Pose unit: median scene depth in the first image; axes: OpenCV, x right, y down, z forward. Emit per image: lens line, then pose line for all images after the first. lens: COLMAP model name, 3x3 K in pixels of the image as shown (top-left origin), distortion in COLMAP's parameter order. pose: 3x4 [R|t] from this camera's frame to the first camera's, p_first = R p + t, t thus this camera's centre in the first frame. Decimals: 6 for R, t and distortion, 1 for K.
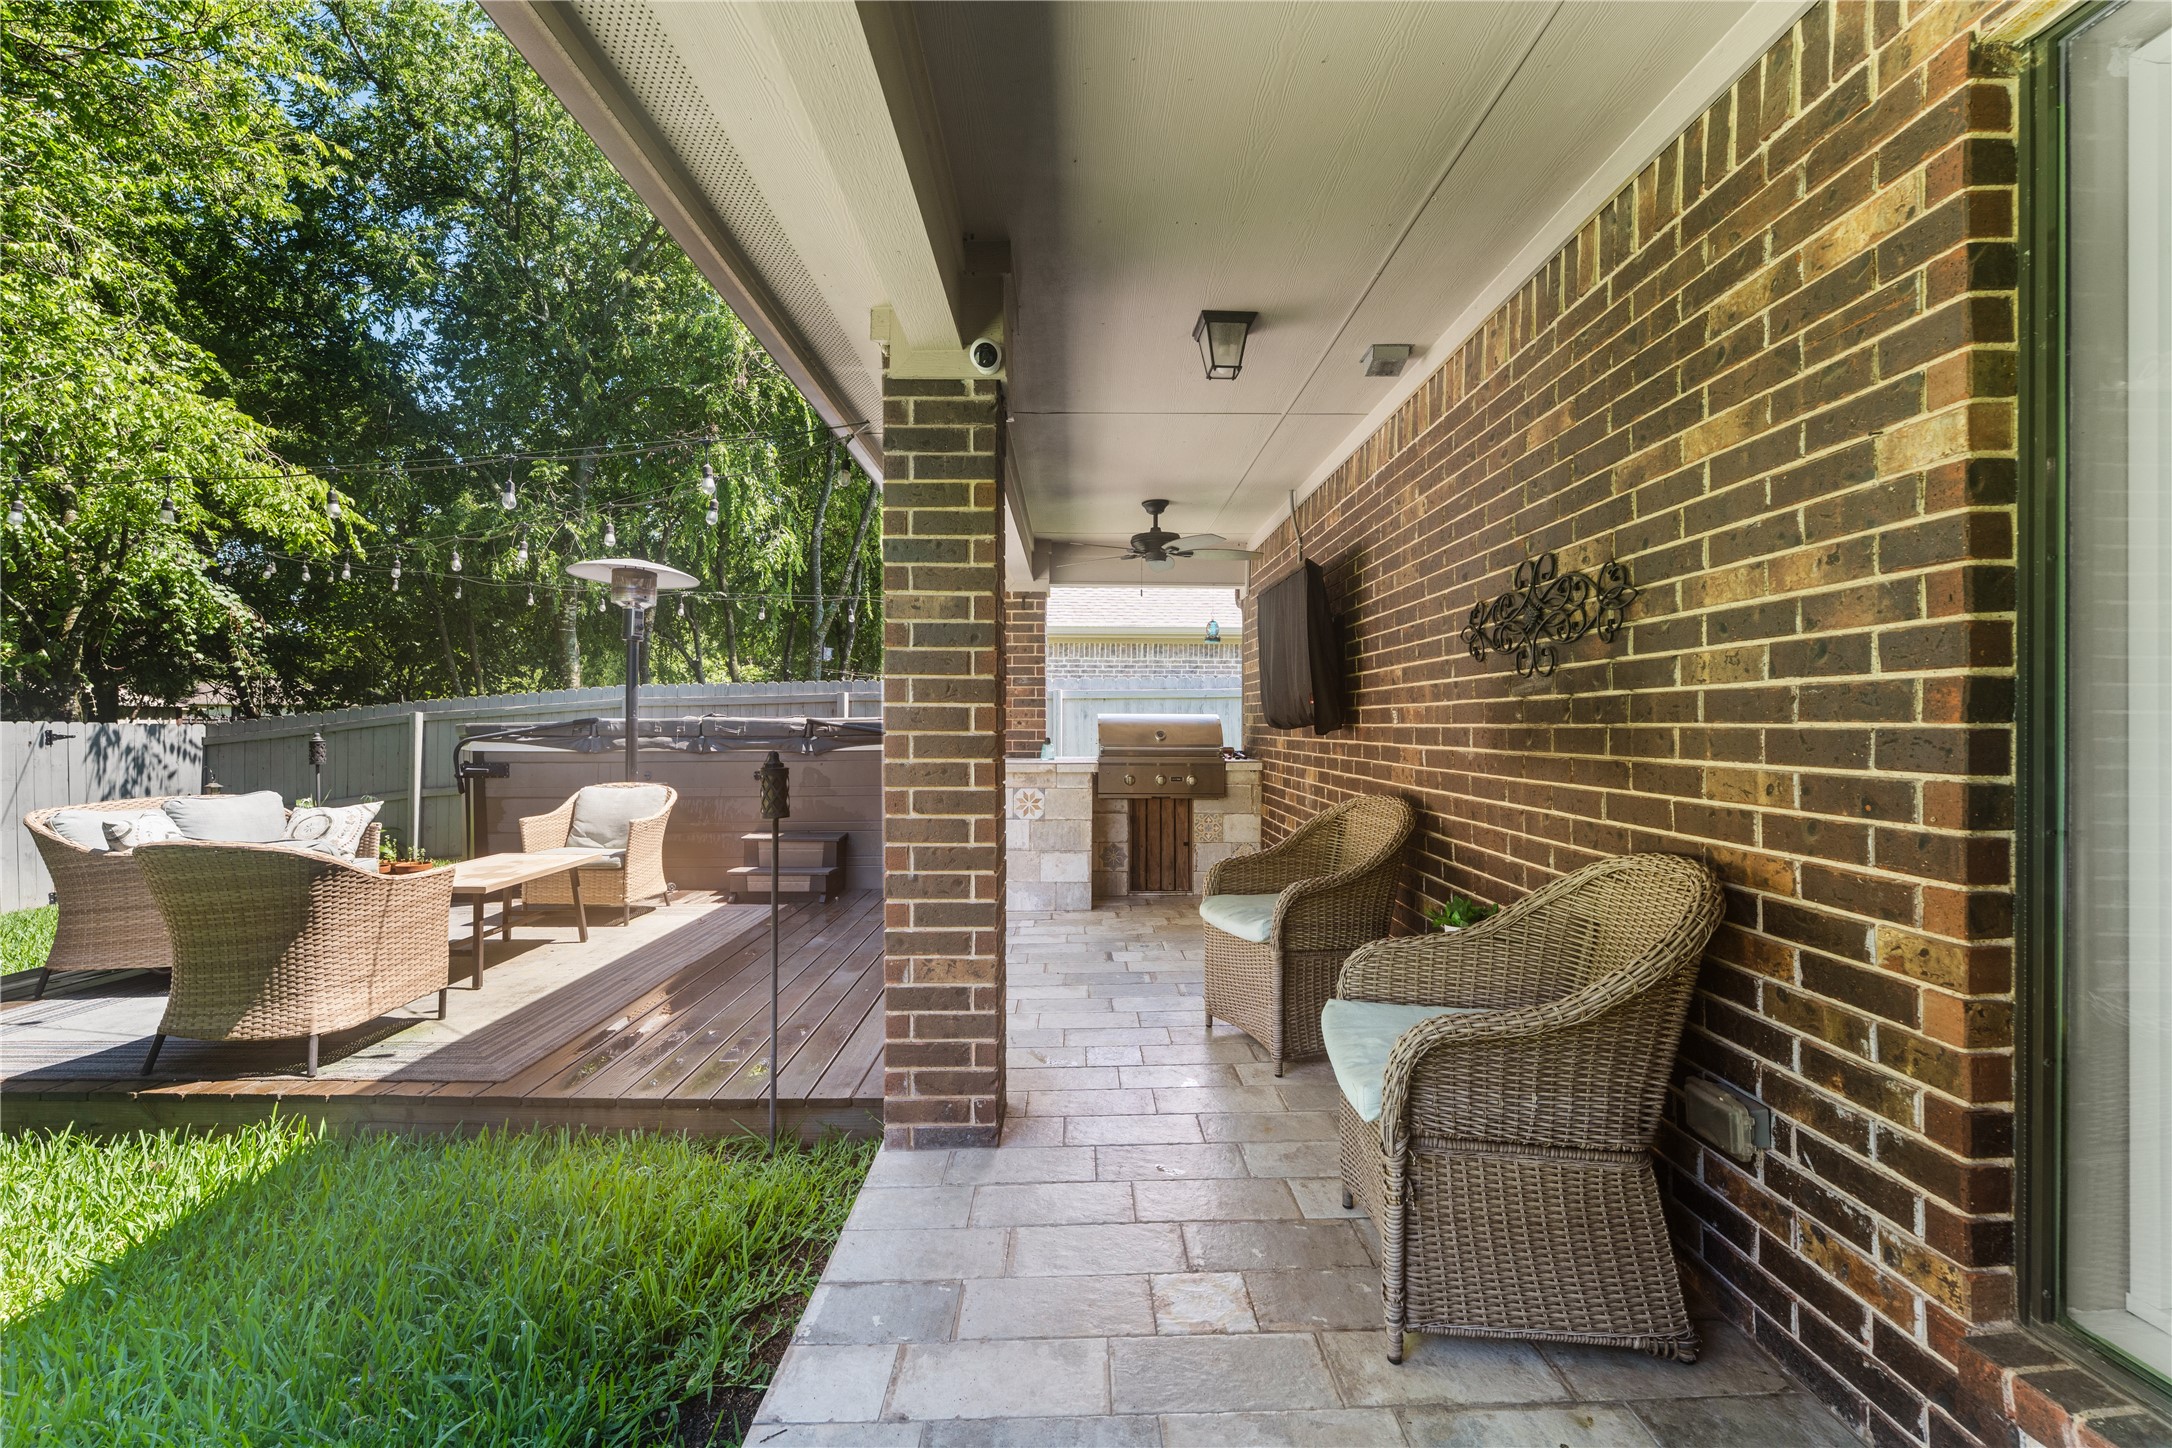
lens RADIAL K [[946.8, 0, 1085.5], [0, 946.8, 724.8], [0, 0, 1]] dist [-0.019570, 0.000321]
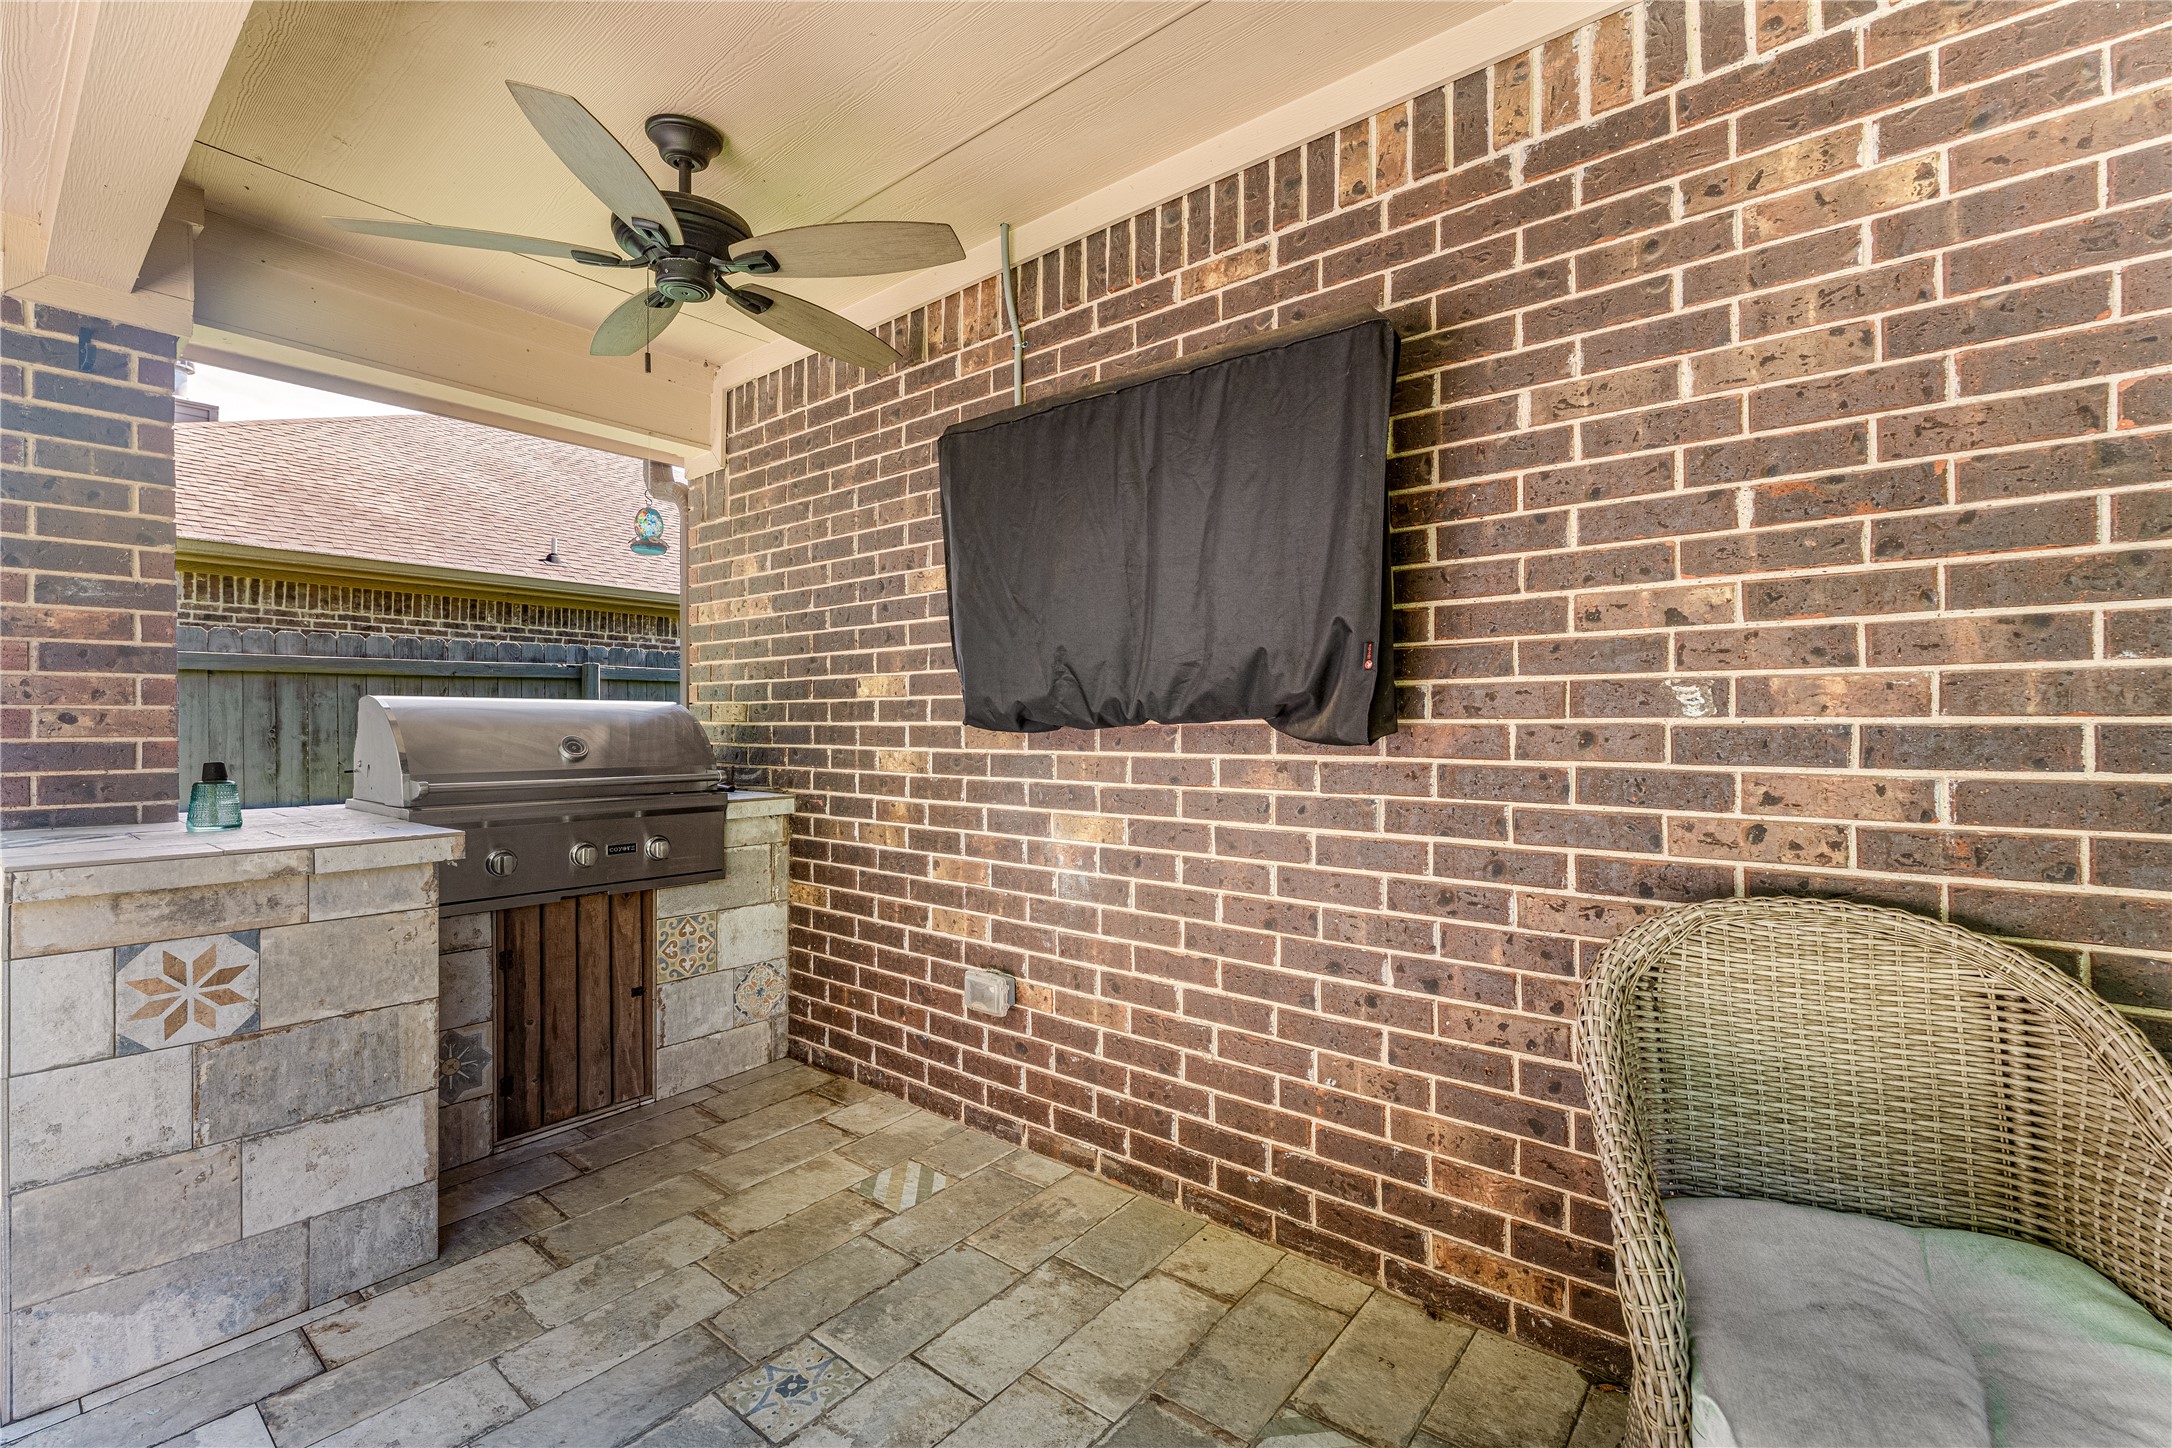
lens RADIAL K [[946.8, 0, 1099.0], [0, 946.8, 727.9], [0, 0, 1]] dist [-0.019570, 0.000321]
pose [[0.629169, -0.008099, 0.777226, -0.099770], [0.000229, 0.999948, 0.010235, -0.002067], [-0.777268, -0.006262, 0.629138, 0.559616]]
